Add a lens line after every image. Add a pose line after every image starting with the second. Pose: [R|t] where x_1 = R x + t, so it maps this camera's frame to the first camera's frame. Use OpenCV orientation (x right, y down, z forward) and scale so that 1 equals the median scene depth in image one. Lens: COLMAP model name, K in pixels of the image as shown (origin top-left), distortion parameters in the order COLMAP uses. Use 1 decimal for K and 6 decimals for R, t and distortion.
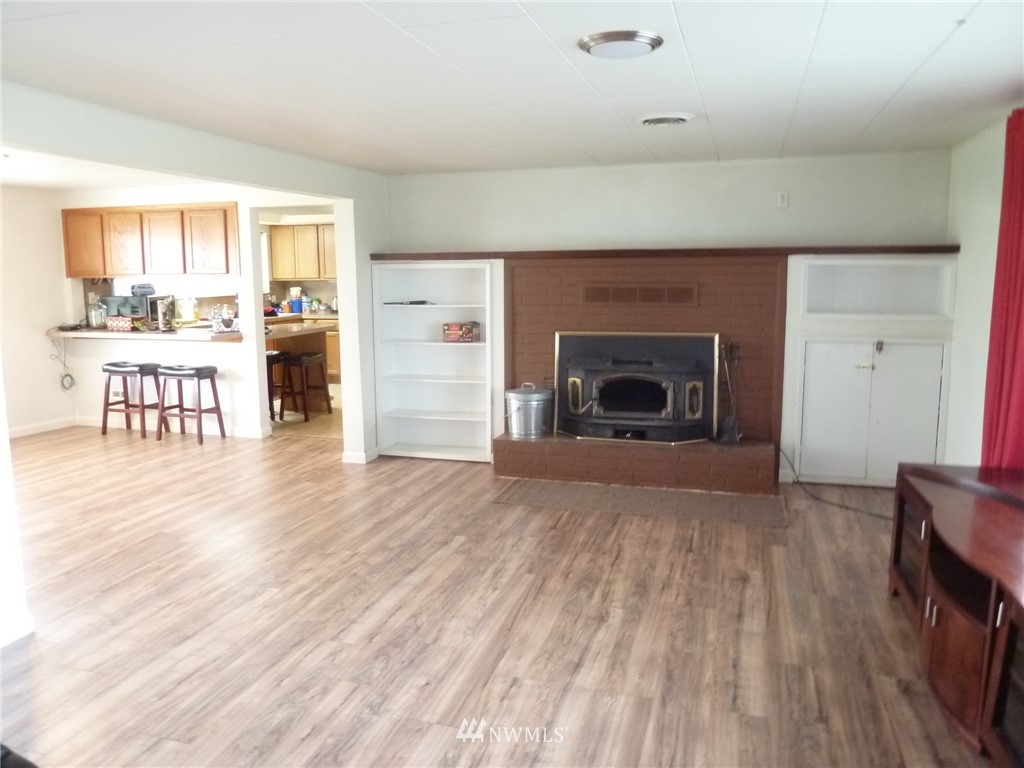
lens RADIAL K [[769.8, 0, 512.3], [0, 769.8, 380.3], [0, 0, 1]] dist [-0.026699, 0.001641]
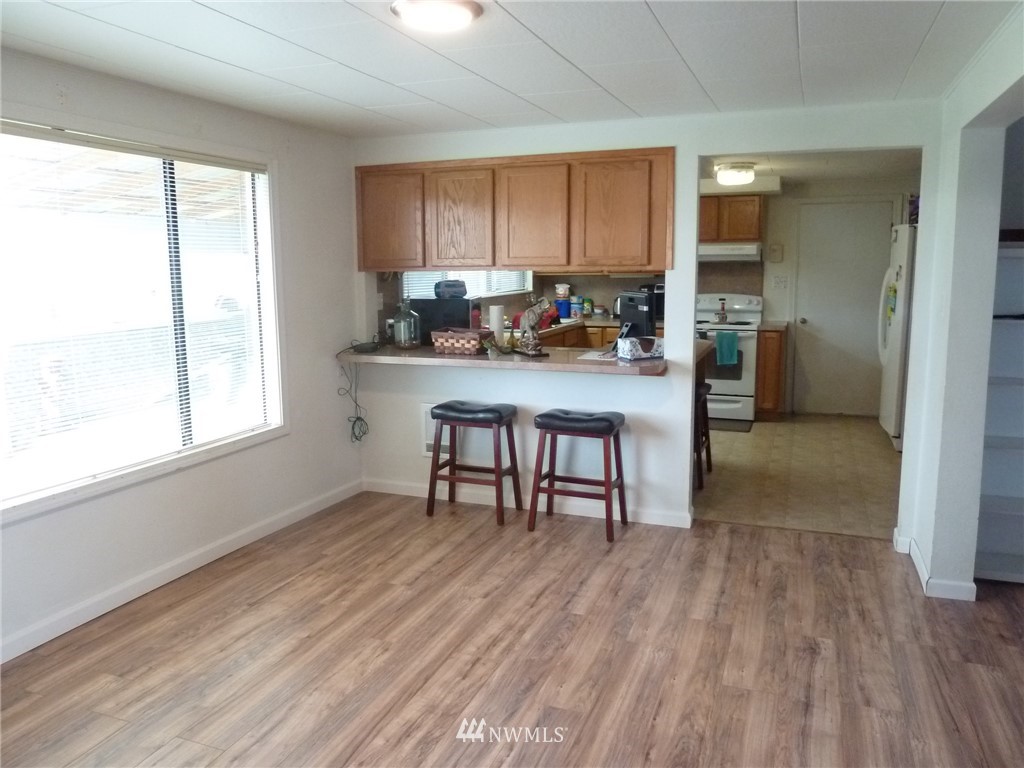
lens RADIAL K [[769.8, 0, 512.5], [0, 769.8, 386.2], [0, 0, 1]] dist [-0.026699, 0.001641]
pose [[0.997030, 0.008201, -0.076577, -0.405425], [-0.006987, 0.999846, 0.016112, -0.047260], [0.076697, -0.015529, 0.996933, 0.349464]]
